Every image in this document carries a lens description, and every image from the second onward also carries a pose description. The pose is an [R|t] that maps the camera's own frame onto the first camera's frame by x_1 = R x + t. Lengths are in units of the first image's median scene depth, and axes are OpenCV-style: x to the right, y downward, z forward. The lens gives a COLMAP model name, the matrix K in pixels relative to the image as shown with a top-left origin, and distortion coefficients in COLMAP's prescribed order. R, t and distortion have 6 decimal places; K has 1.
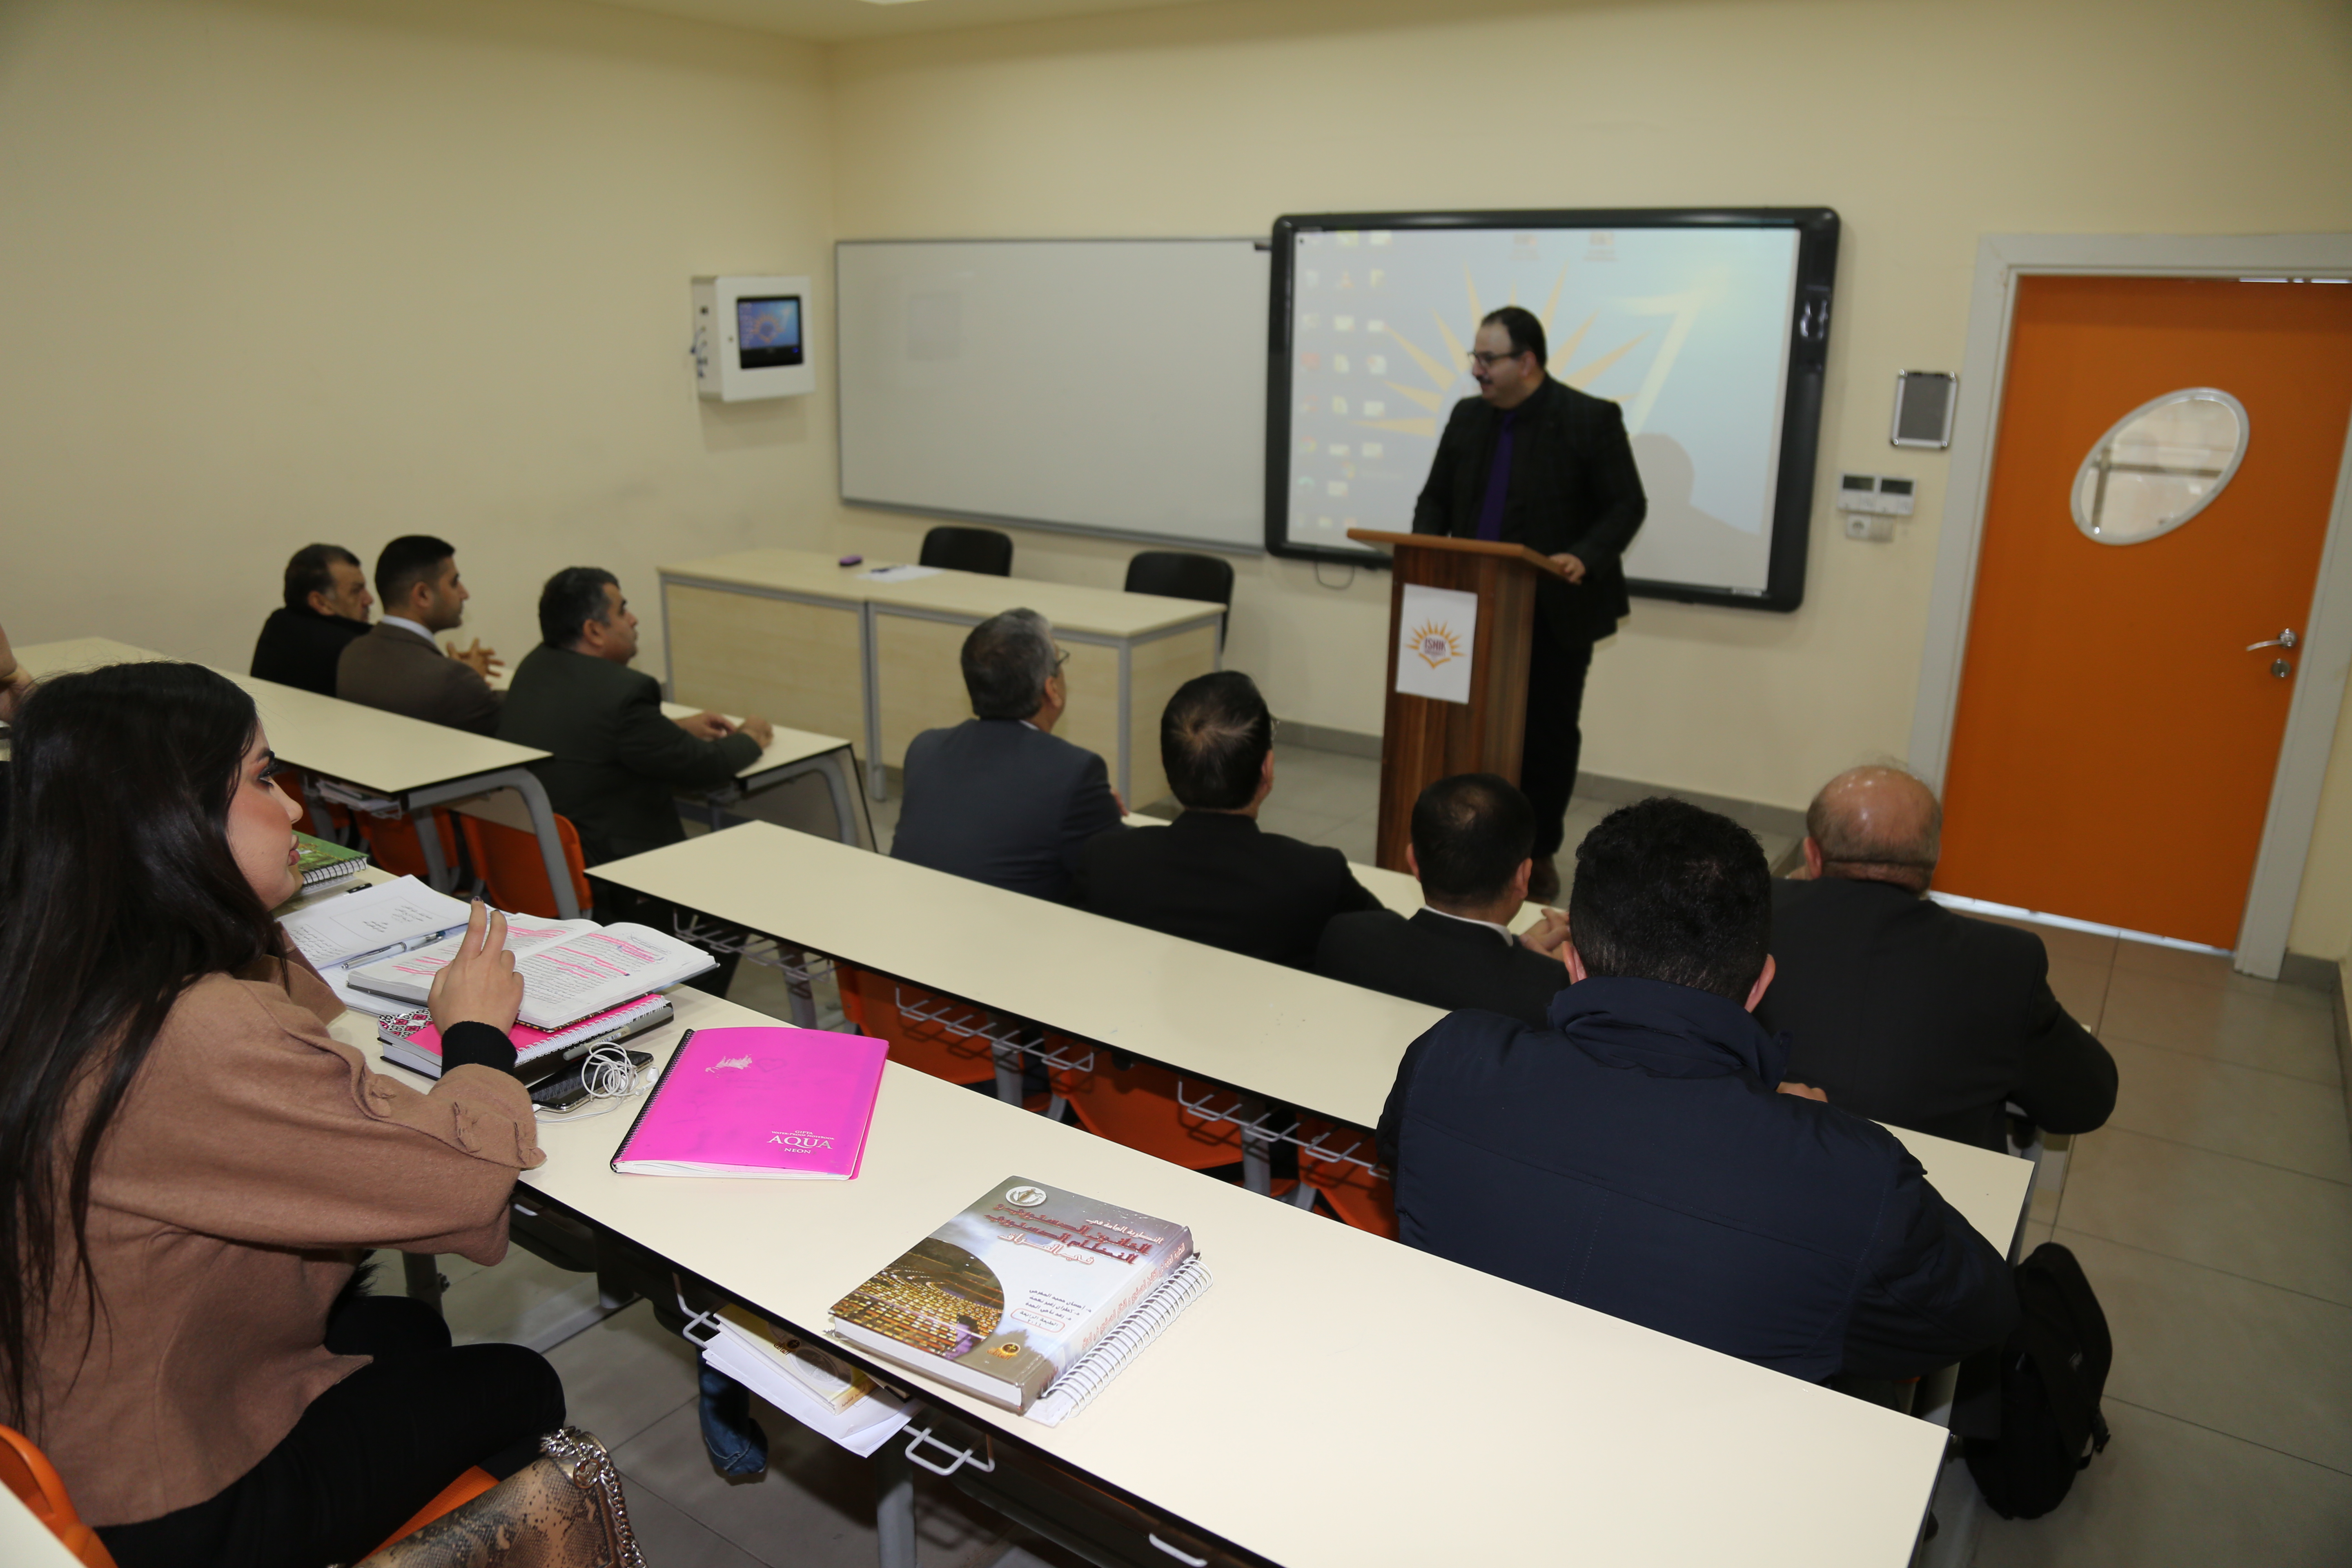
lens RADIAL K [[1618.6, 0, 1176.0], [0, 1618.6, 784.0], [0, 0, 1]] dist [-0.127063, 0.071939]
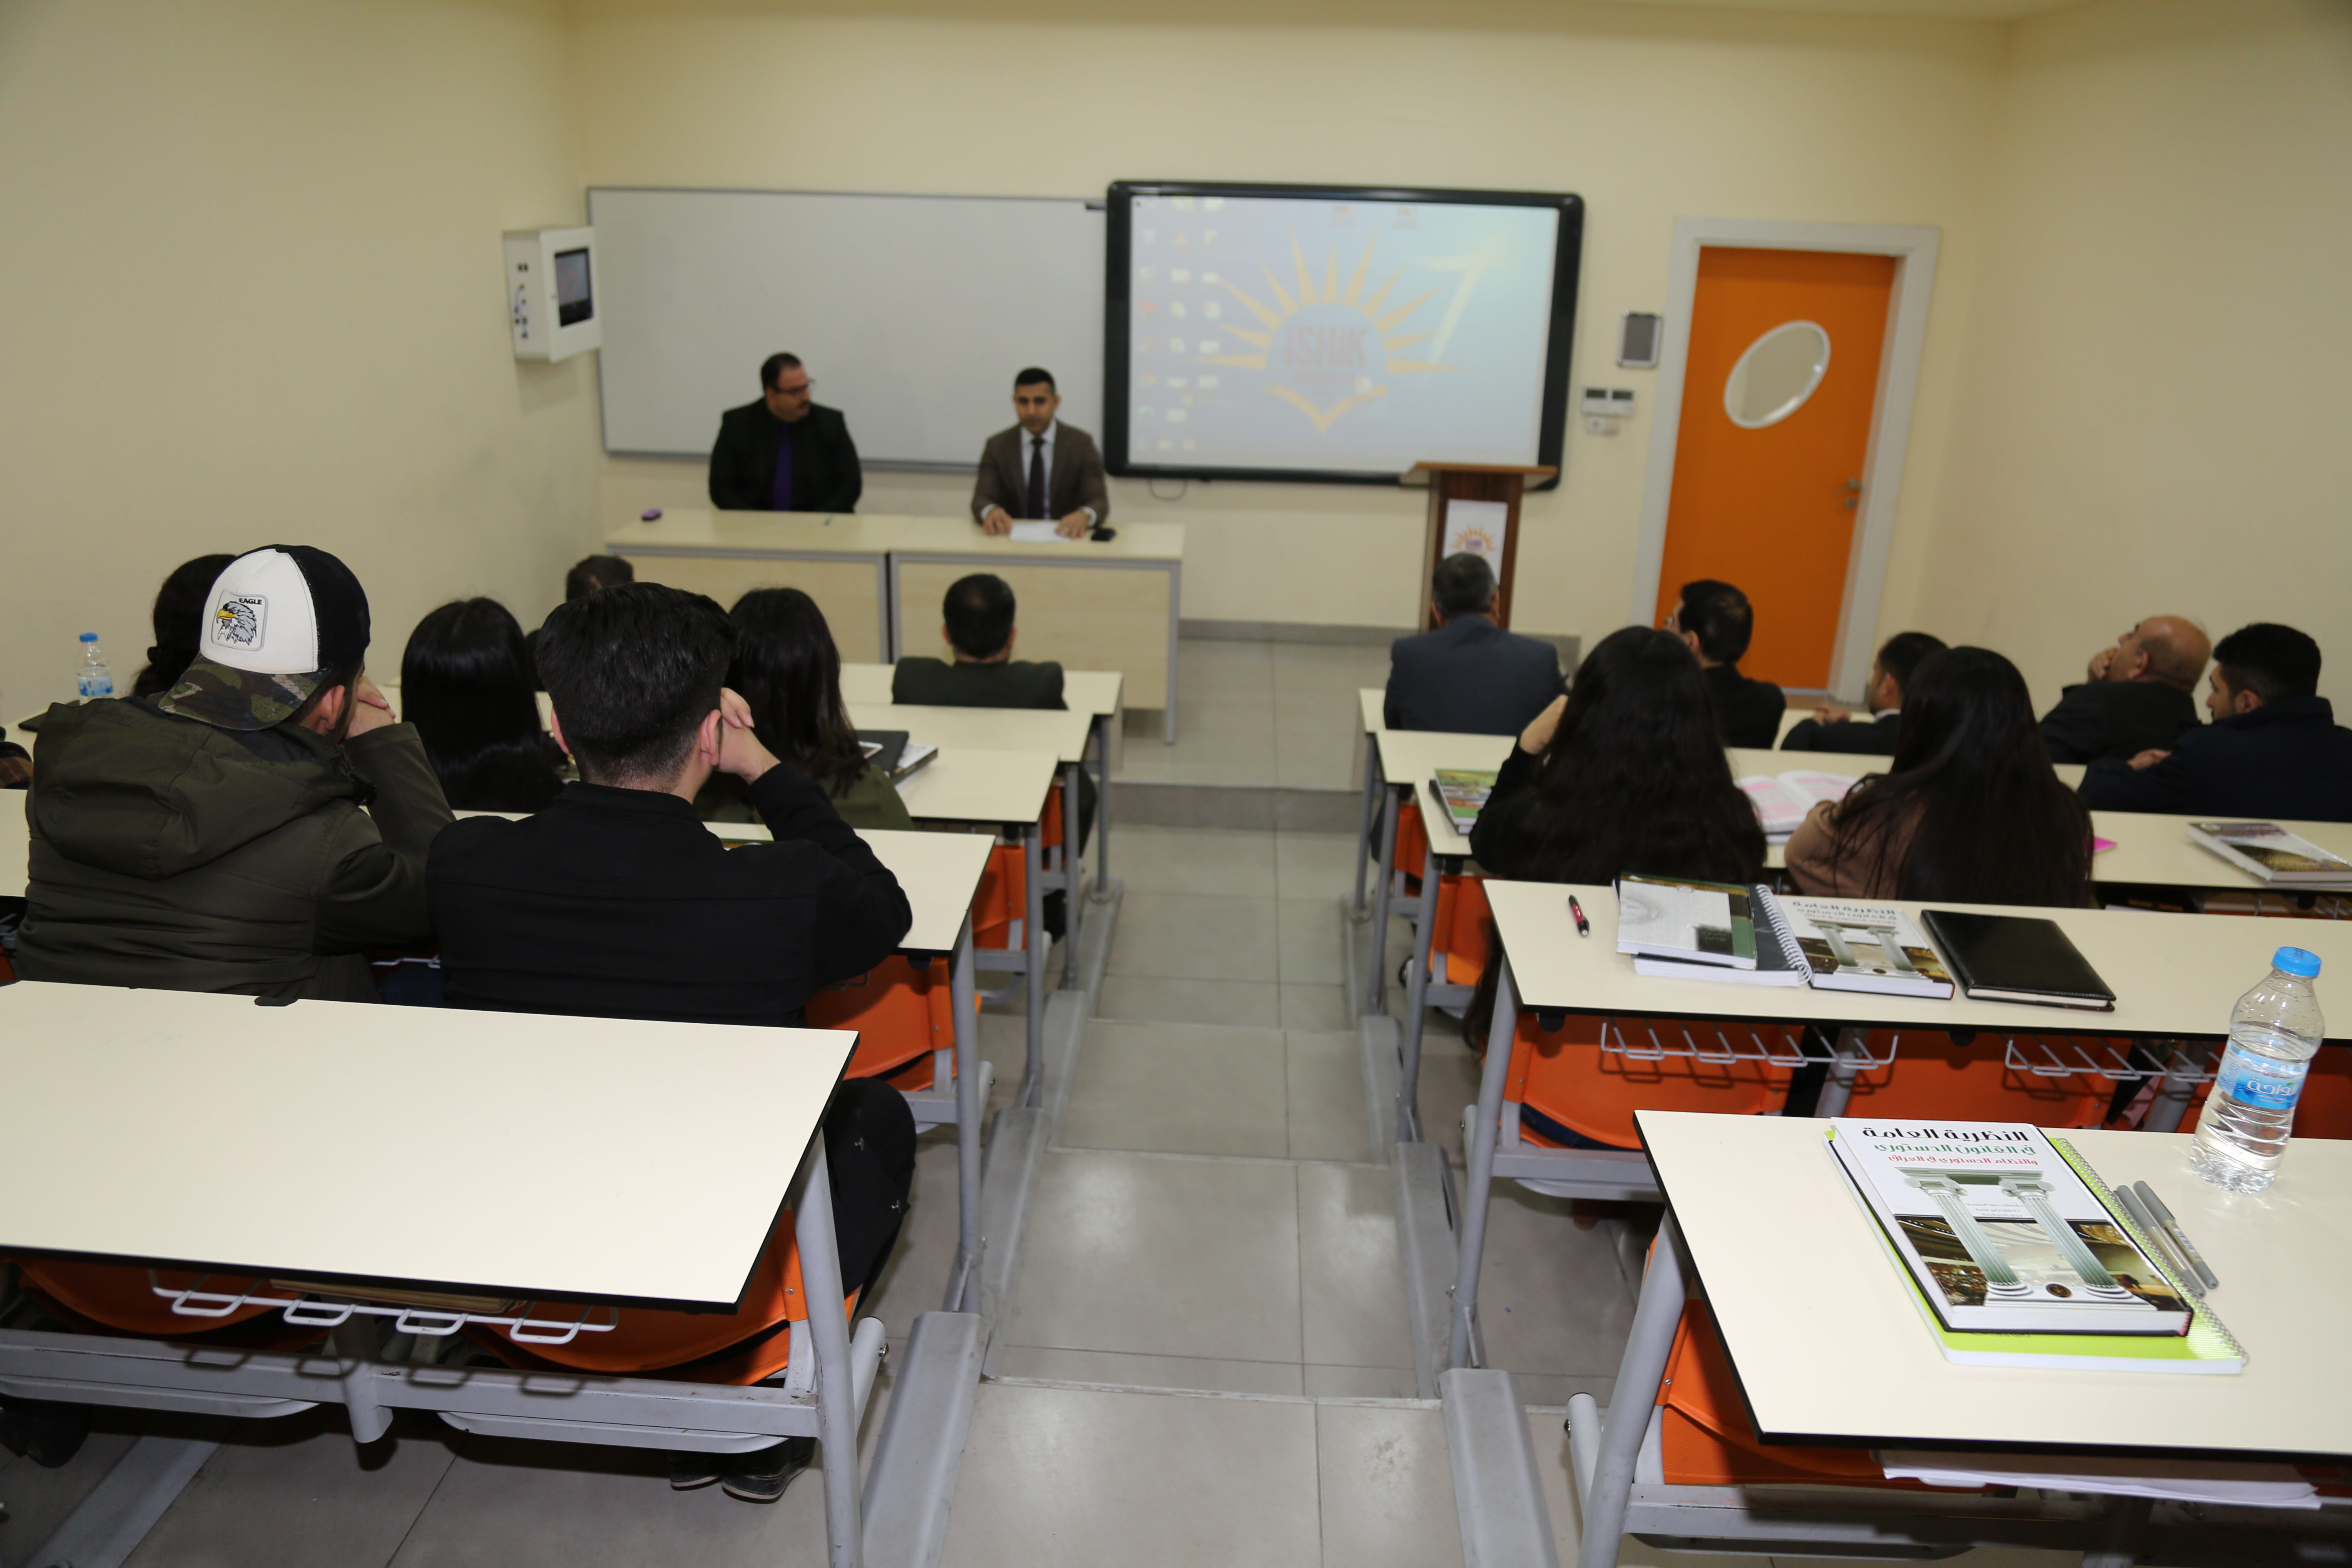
lens RADIAL K [[1618.6, 0, 1176.0], [0, 1618.6, 784.0], [0, 0, 1]] dist [-0.127063, 0.071939]
pose [[0.851307, -0.175172, 0.494562, -0.551320], [0.133274, 0.983899, 0.119083, -0.059906], [-0.507459, -0.035464, 0.860946, -0.027788]]
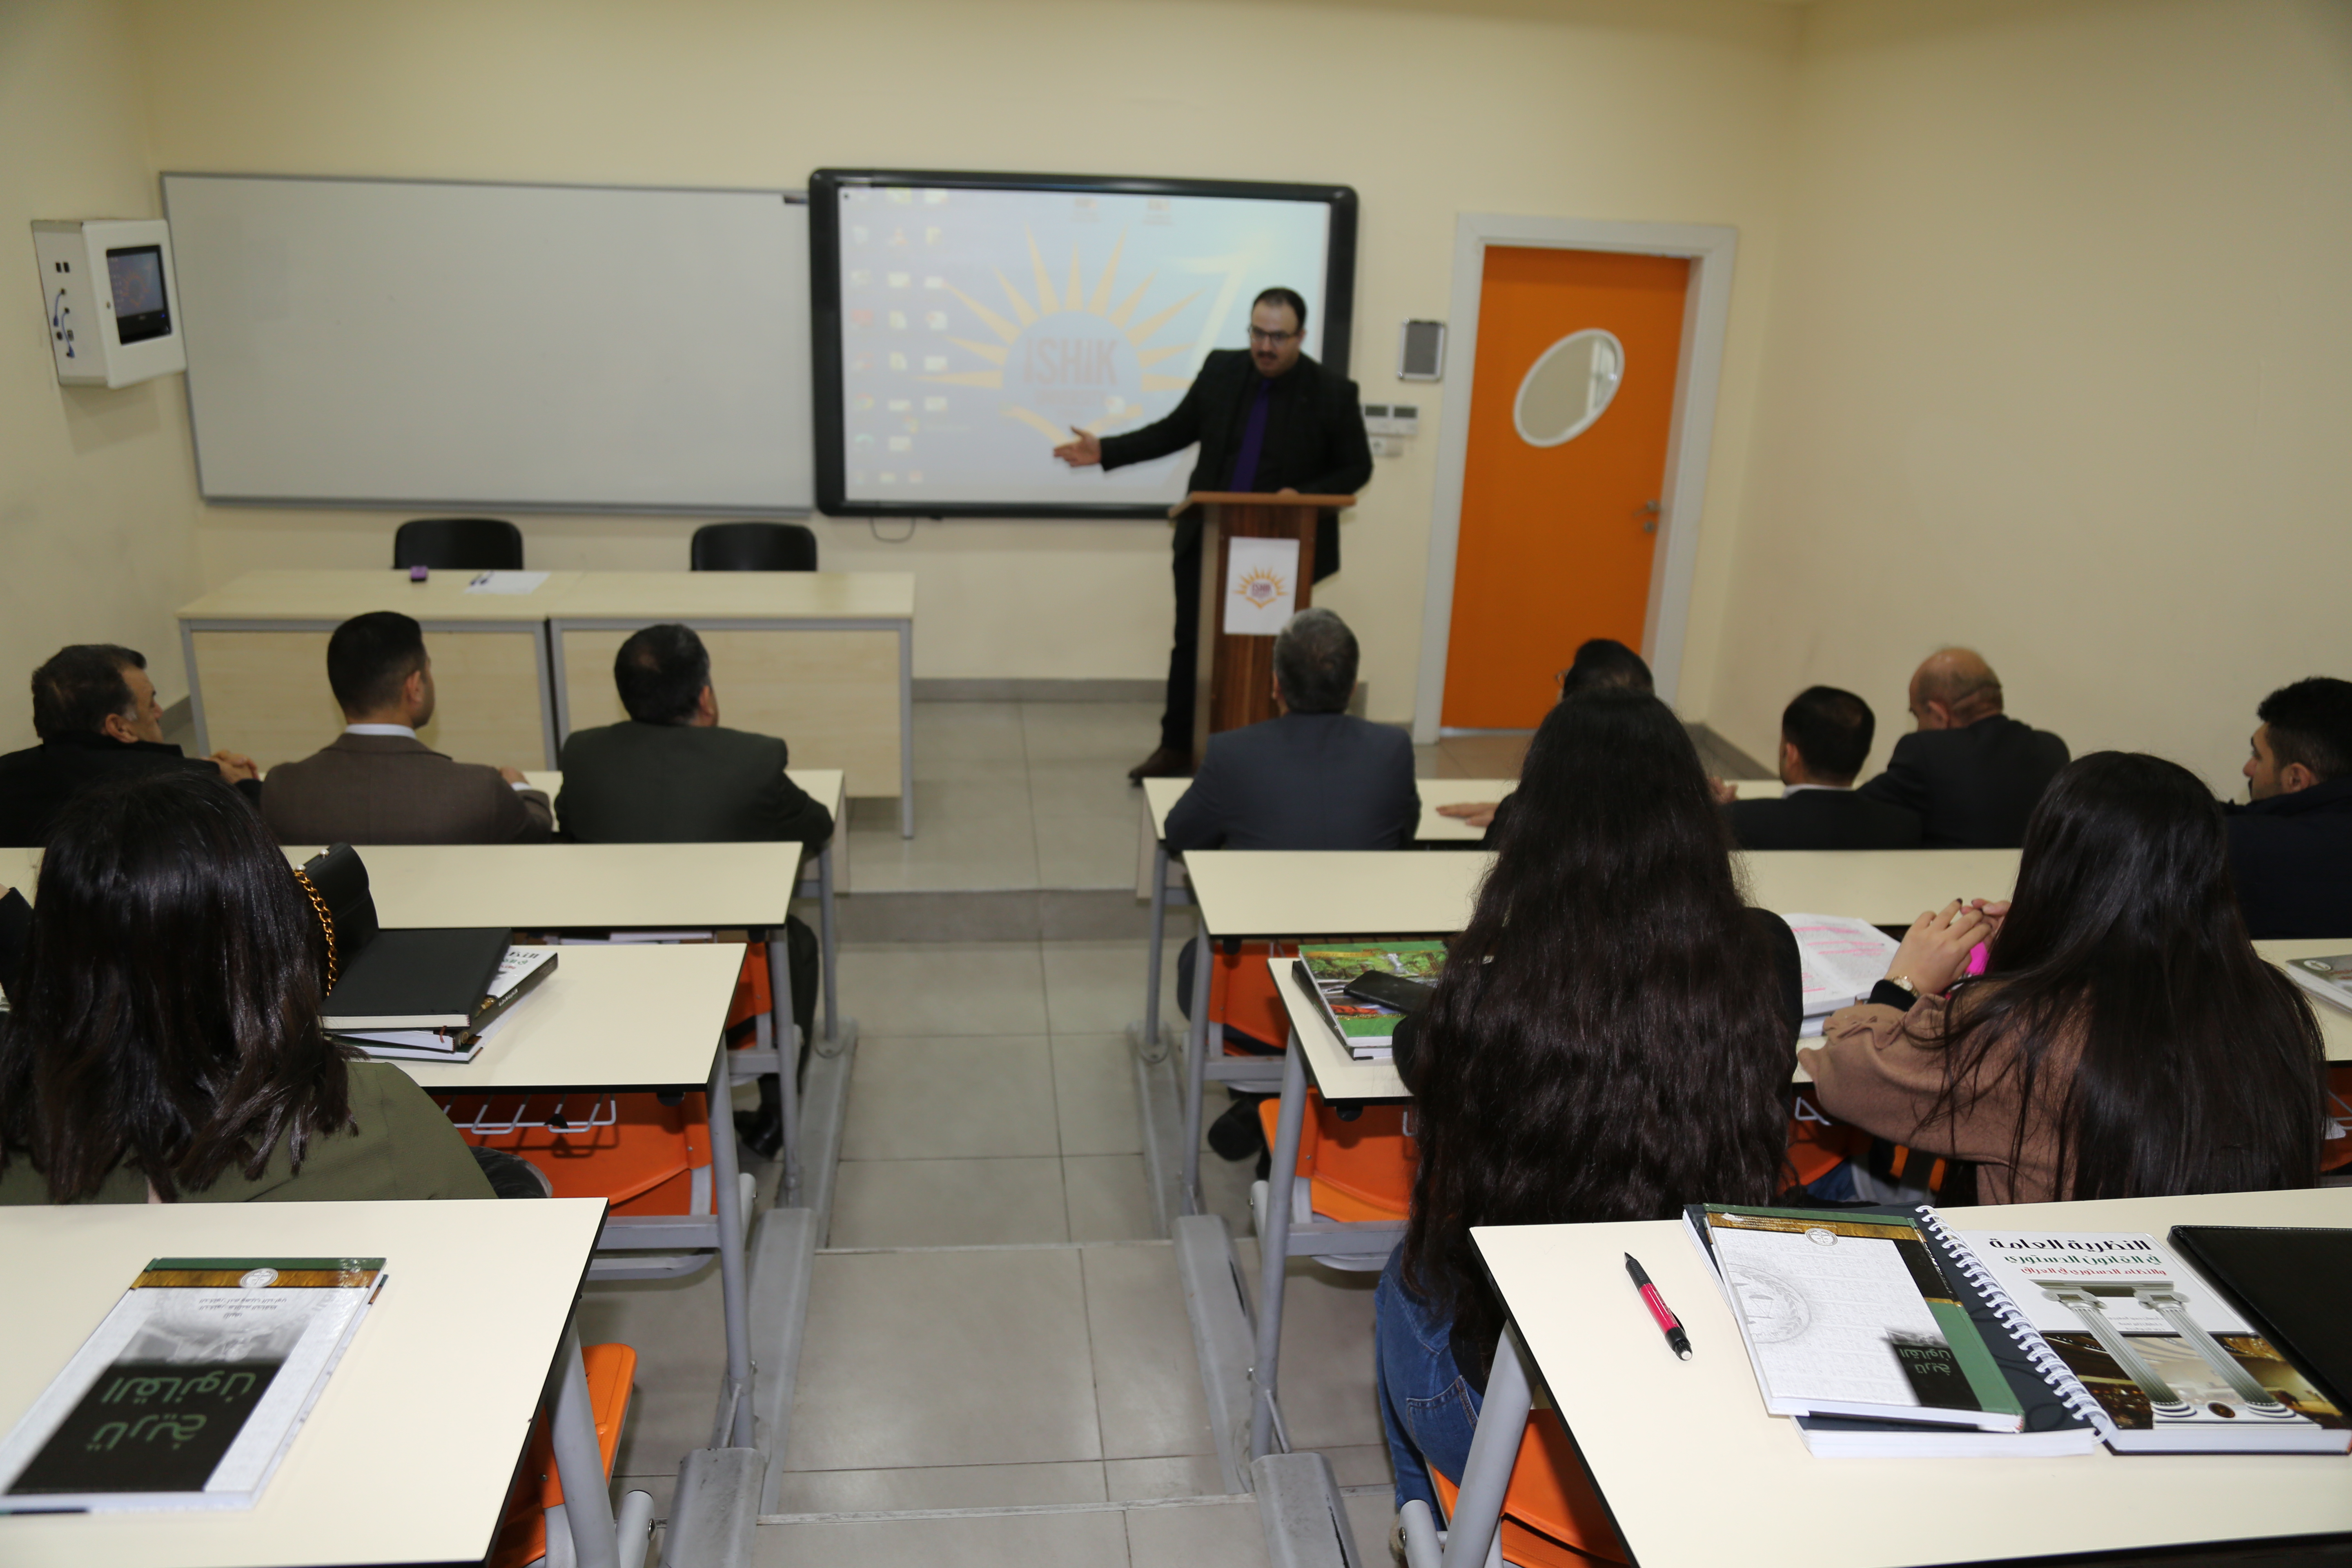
lens RADIAL K [[1618.6, 0, 1176.0], [0, 1618.6, 784.0], [0, 0, 1]] dist [-0.127063, 0.071939]
pose [[0.751996, -0.201787, 0.627522, -0.462395], [0.157246, 0.979423, 0.126508, -0.076552], [-0.640137, 0.003542, 0.768253, 0.117482]]
